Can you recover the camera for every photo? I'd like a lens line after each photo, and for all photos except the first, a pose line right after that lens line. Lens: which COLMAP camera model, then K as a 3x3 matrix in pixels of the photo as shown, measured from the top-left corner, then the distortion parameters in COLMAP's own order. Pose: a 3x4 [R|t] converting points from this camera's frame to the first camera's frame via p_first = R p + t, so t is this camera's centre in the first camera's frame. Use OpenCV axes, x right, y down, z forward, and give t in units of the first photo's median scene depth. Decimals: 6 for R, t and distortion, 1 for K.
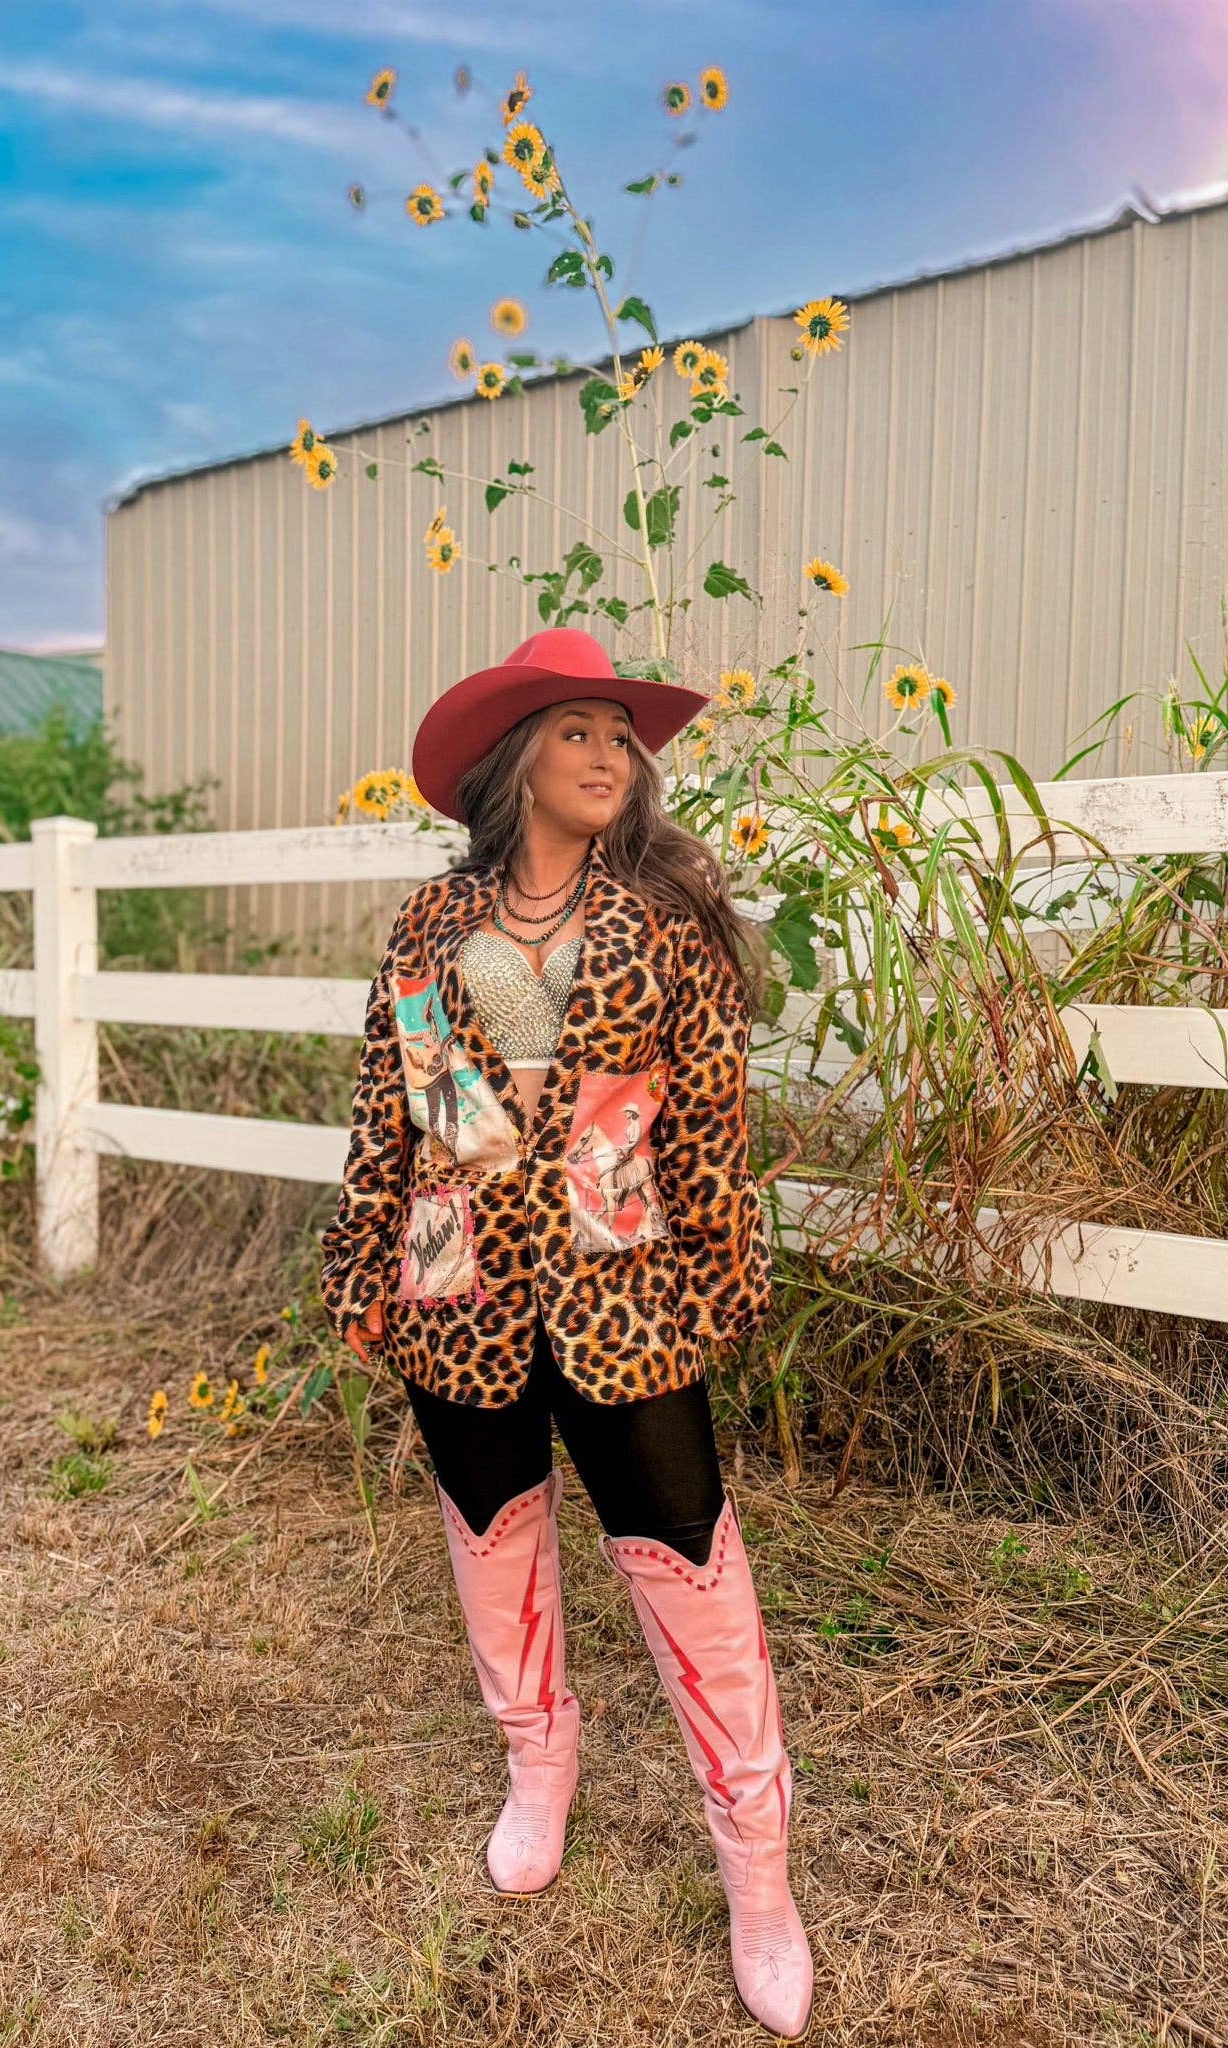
lens RADIAL K [[1596.5, 0, 558.7], [0, 1596.5, 1006.0], [0, 0, 1]] dist [0.102258, -0.183792]
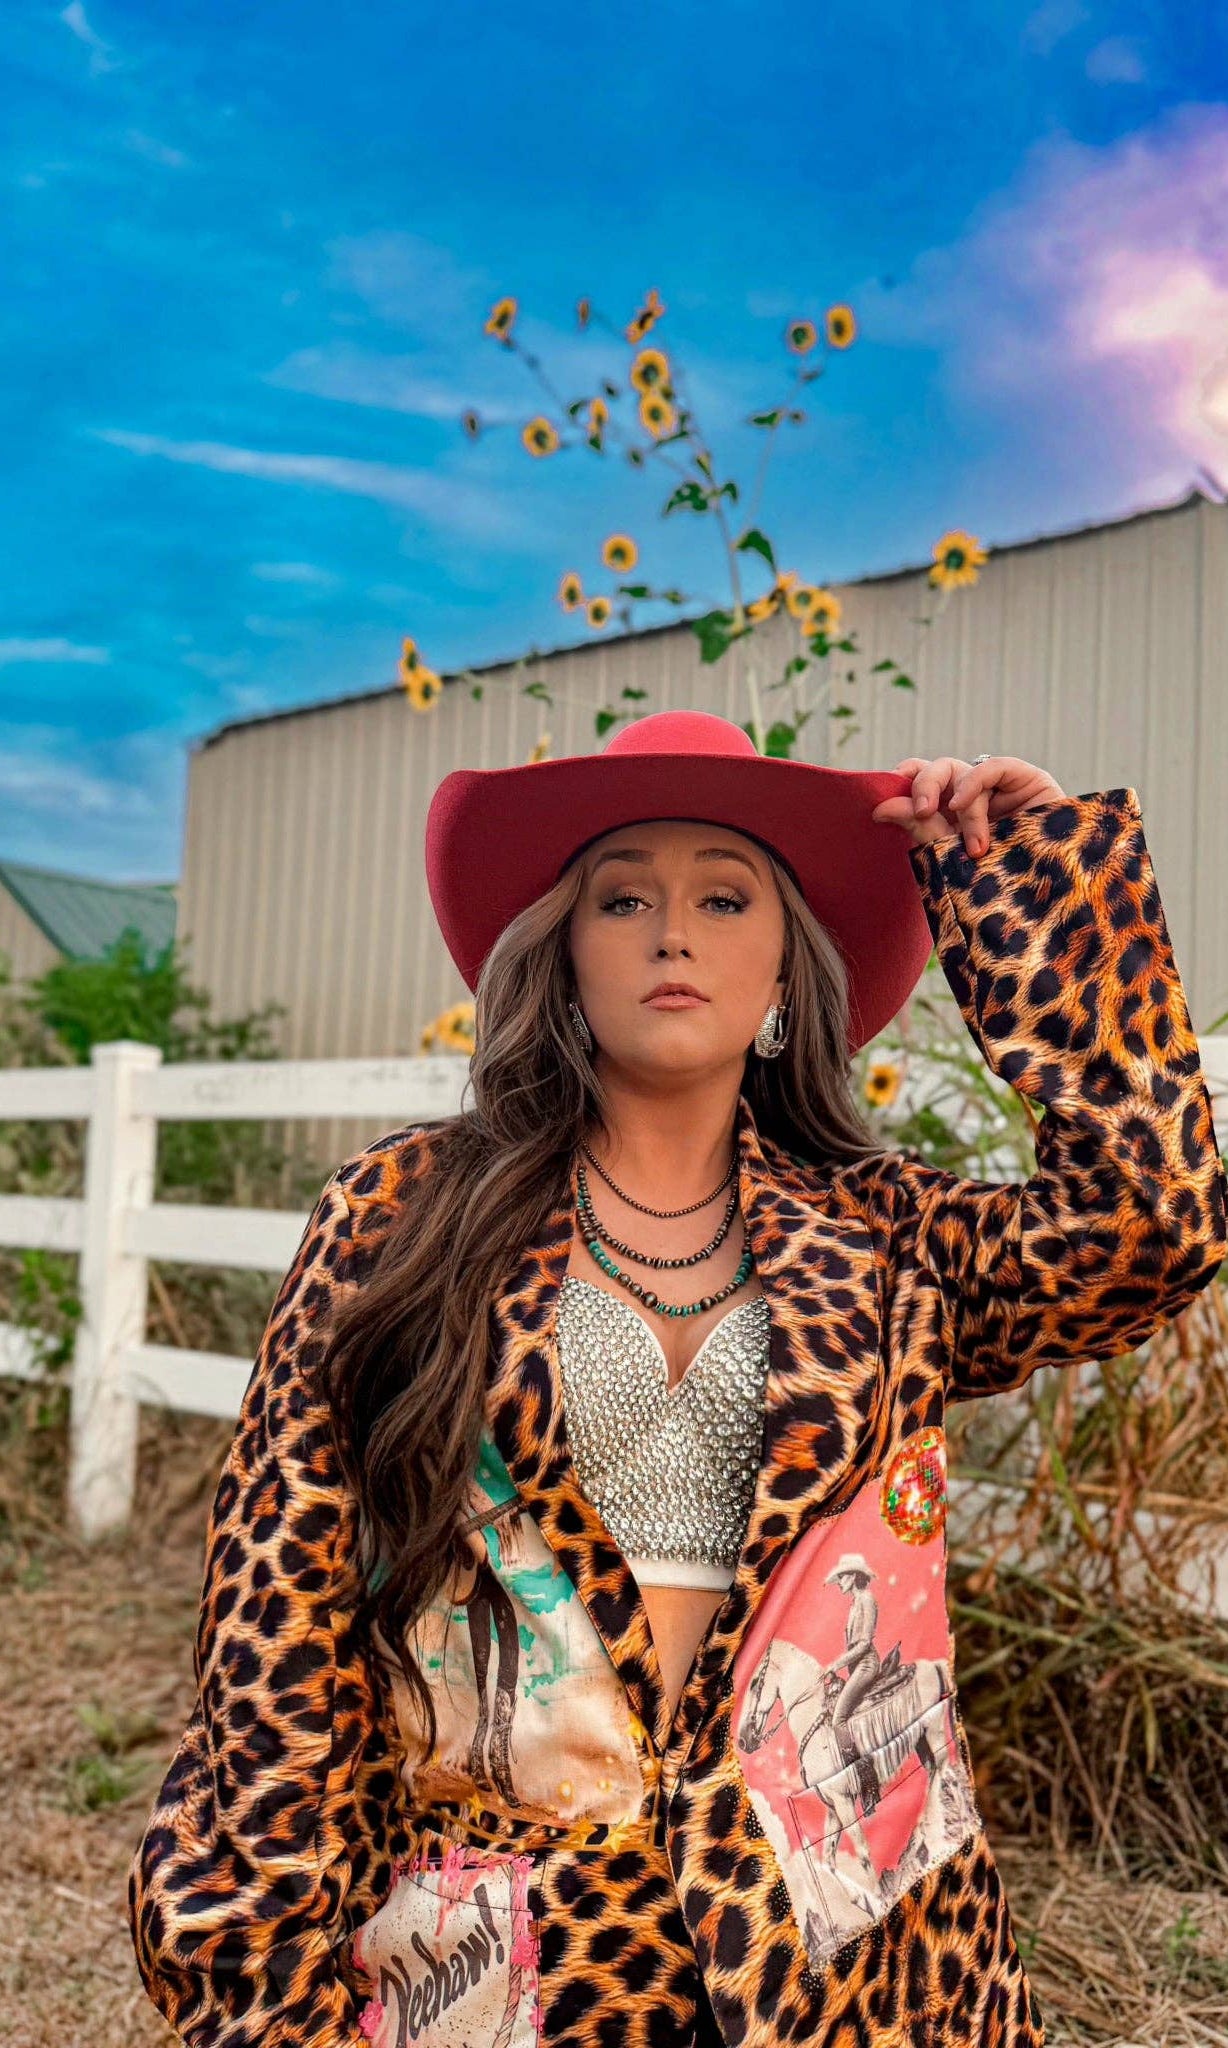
lens RADIAL K [[1570.1, 0, 605.7], [0, 1570.1, 1044.5], [0, 0, 1]] dist [-0.002367, -0.004214]
pose [[0.999583, 0.028867, -0.001147, -0.029939], [-0.028792, 0.992130, -0.121854, -0.014905], [-0.002380, 0.121836, 0.992547, 0.101178]]
